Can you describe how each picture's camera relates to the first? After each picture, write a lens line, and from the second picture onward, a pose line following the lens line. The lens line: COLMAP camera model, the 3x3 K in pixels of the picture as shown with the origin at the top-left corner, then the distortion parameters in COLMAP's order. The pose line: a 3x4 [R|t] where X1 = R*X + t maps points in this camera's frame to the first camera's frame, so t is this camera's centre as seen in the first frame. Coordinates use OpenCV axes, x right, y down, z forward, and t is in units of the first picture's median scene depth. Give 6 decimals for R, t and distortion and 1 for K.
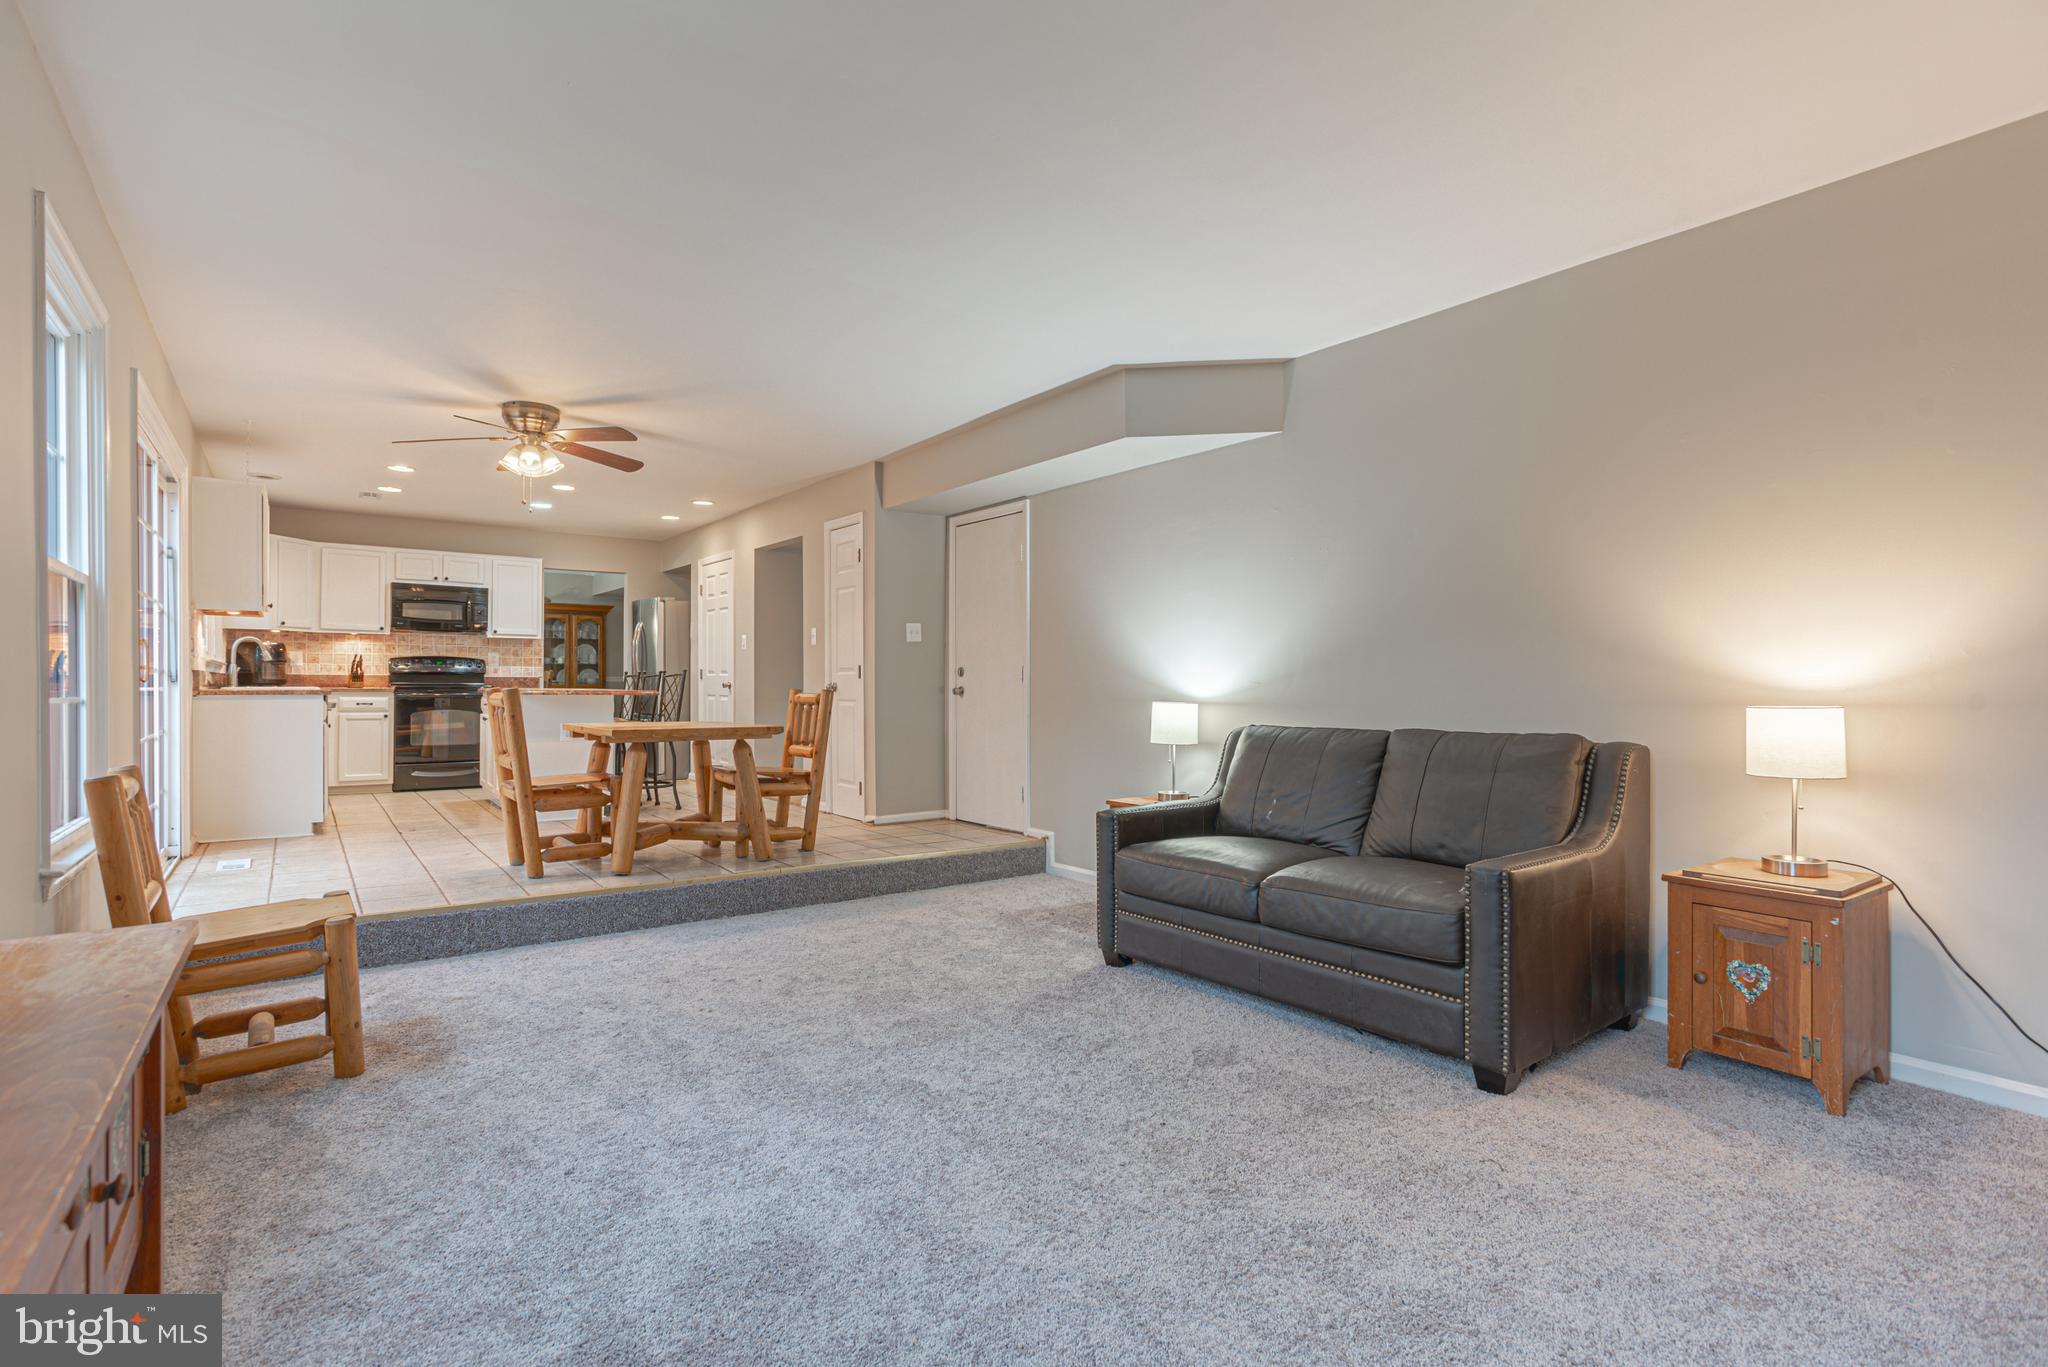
lens RADIAL K [[972.4, 0, 1029.2], [0, 972.4, 682.2], [0, 0, 1]] dist [-0.030128, 0.015804]
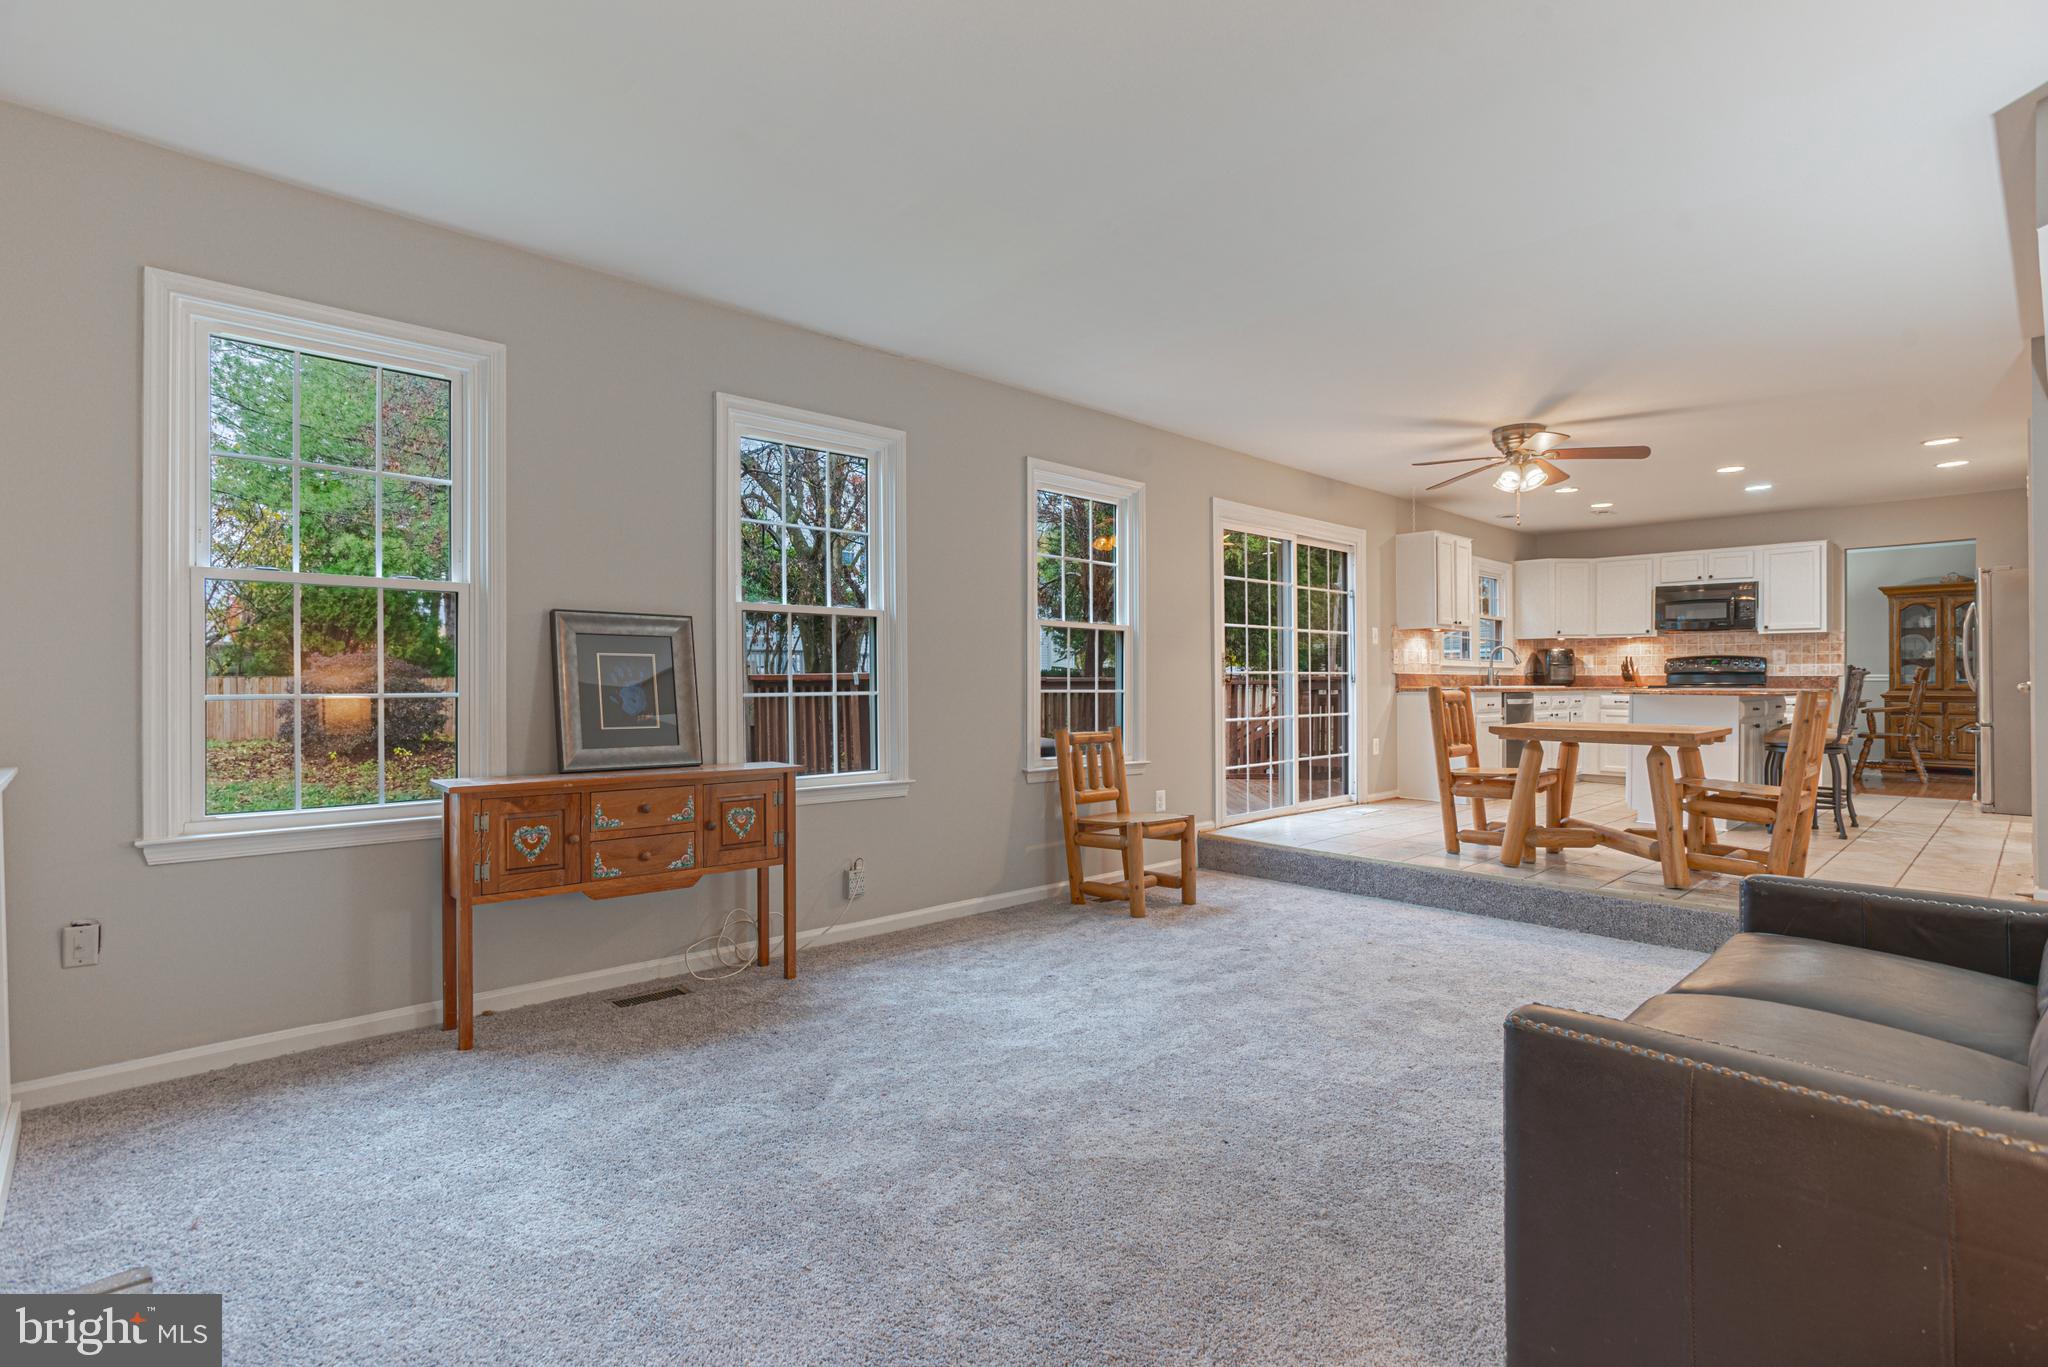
lens RADIAL K [[972.4, 0, 1018.9], [0, 972.4, 683.9], [0, 0, 1]] dist [-0.030128, 0.015804]
pose [[0.096288, -0.000076, -0.995354, 0.314382], [0.001750, 0.999998, 0.000093, 0.000783], [0.995352, -0.001751, 0.096288, 0.206591]]
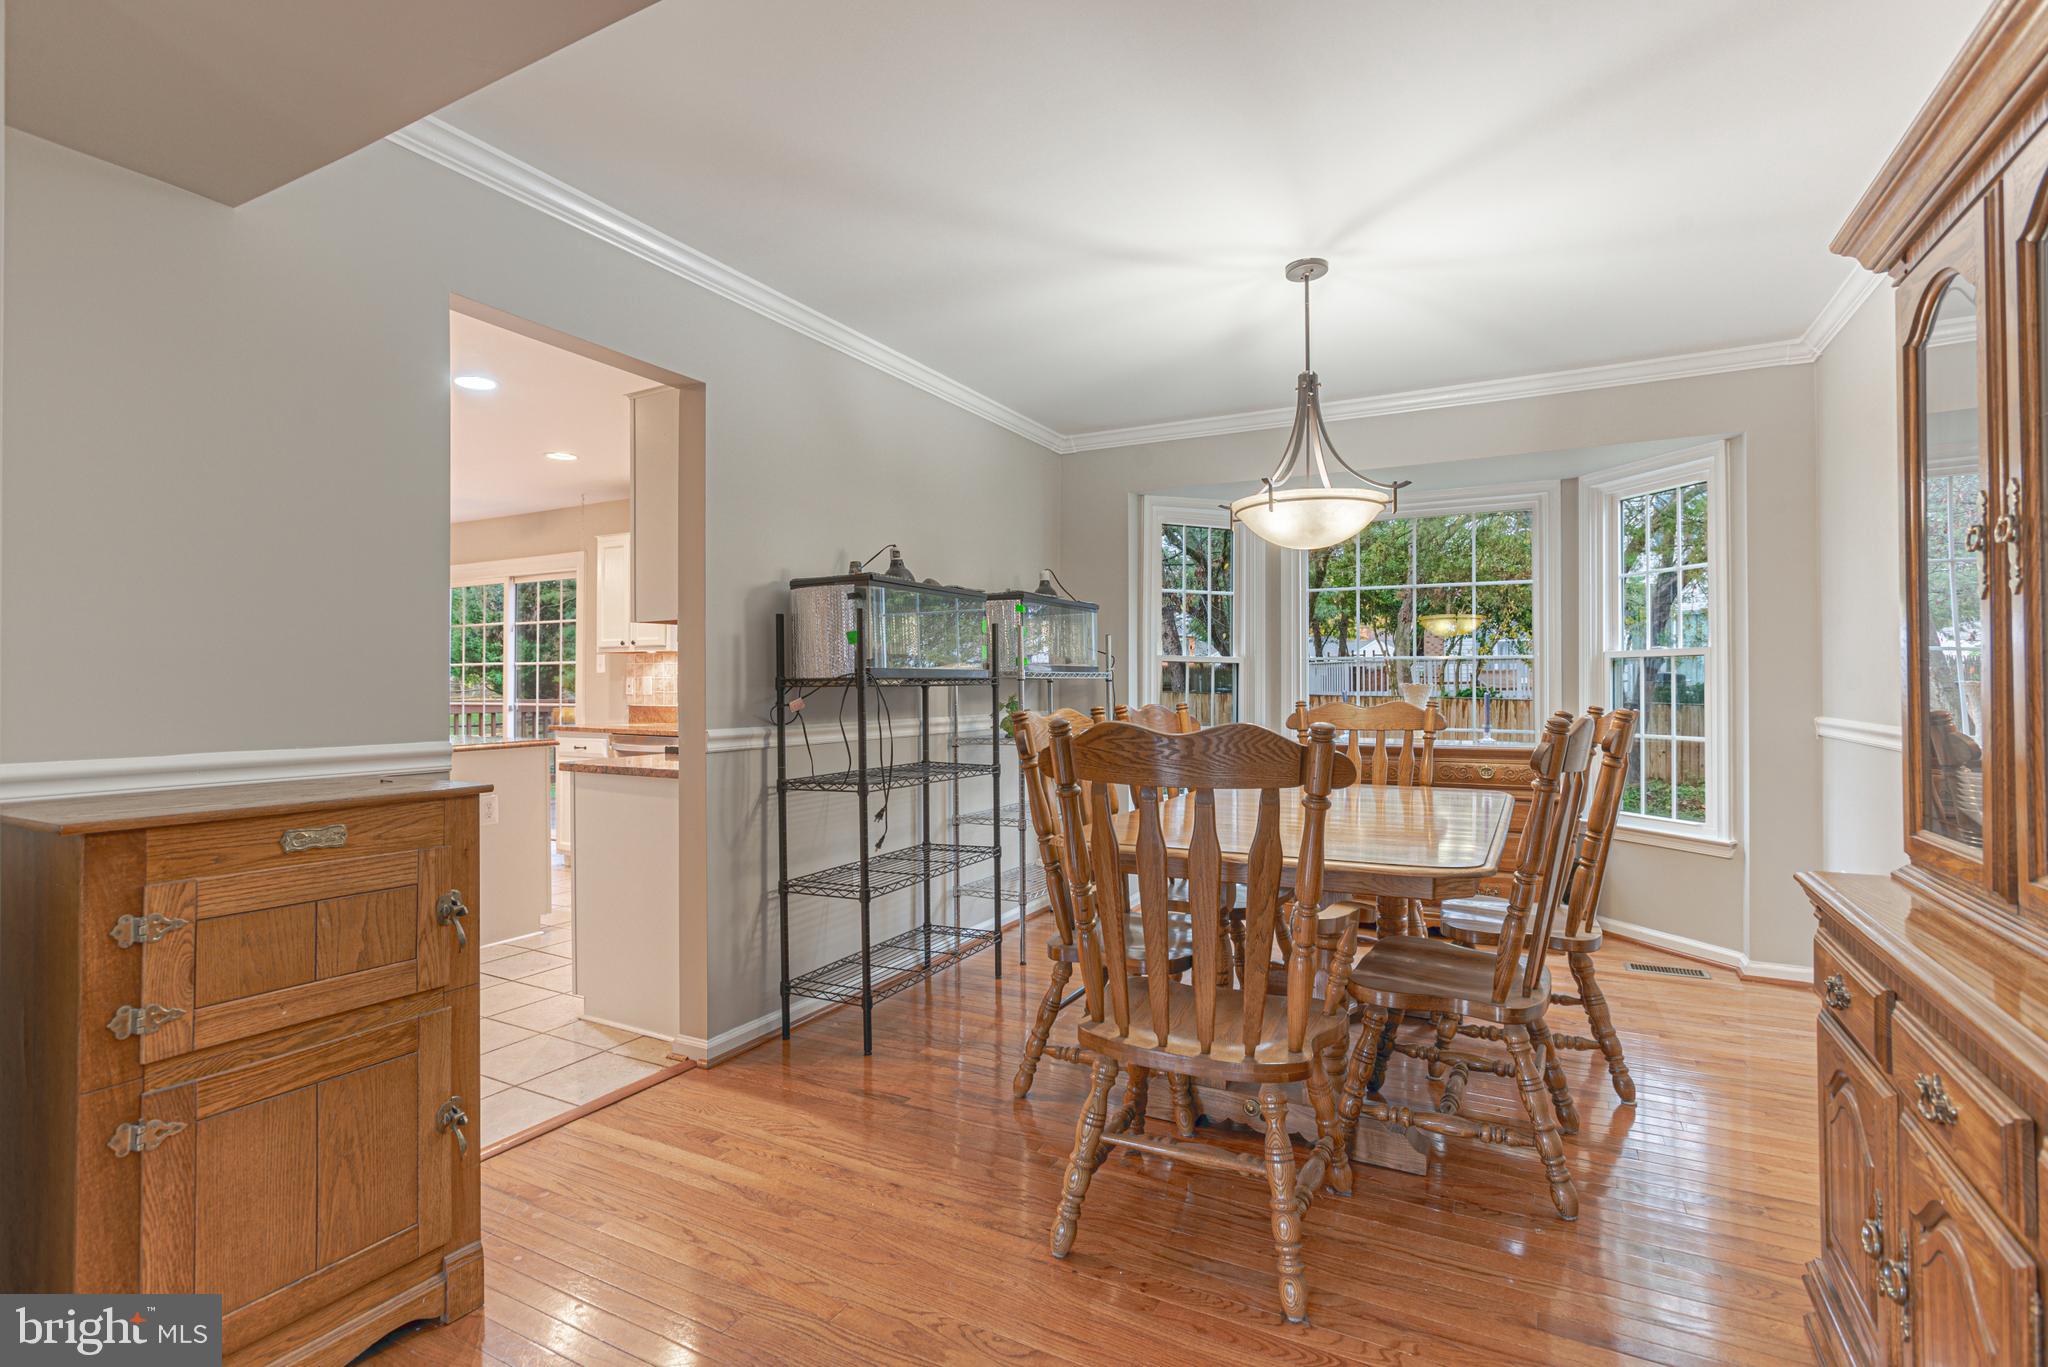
lens RADIAL K [[972.4, 0, 1013.3], [0, 972.4, 674.8], [0, 0, 1]] dist [-0.030128, 0.015804]
pose [[-0.915063, -0.002751, -0.403303, -0.535030], [0.001983, 0.999934, -0.011321, -0.023633], [0.403307, -0.011159, -0.914997, 1.505195]]
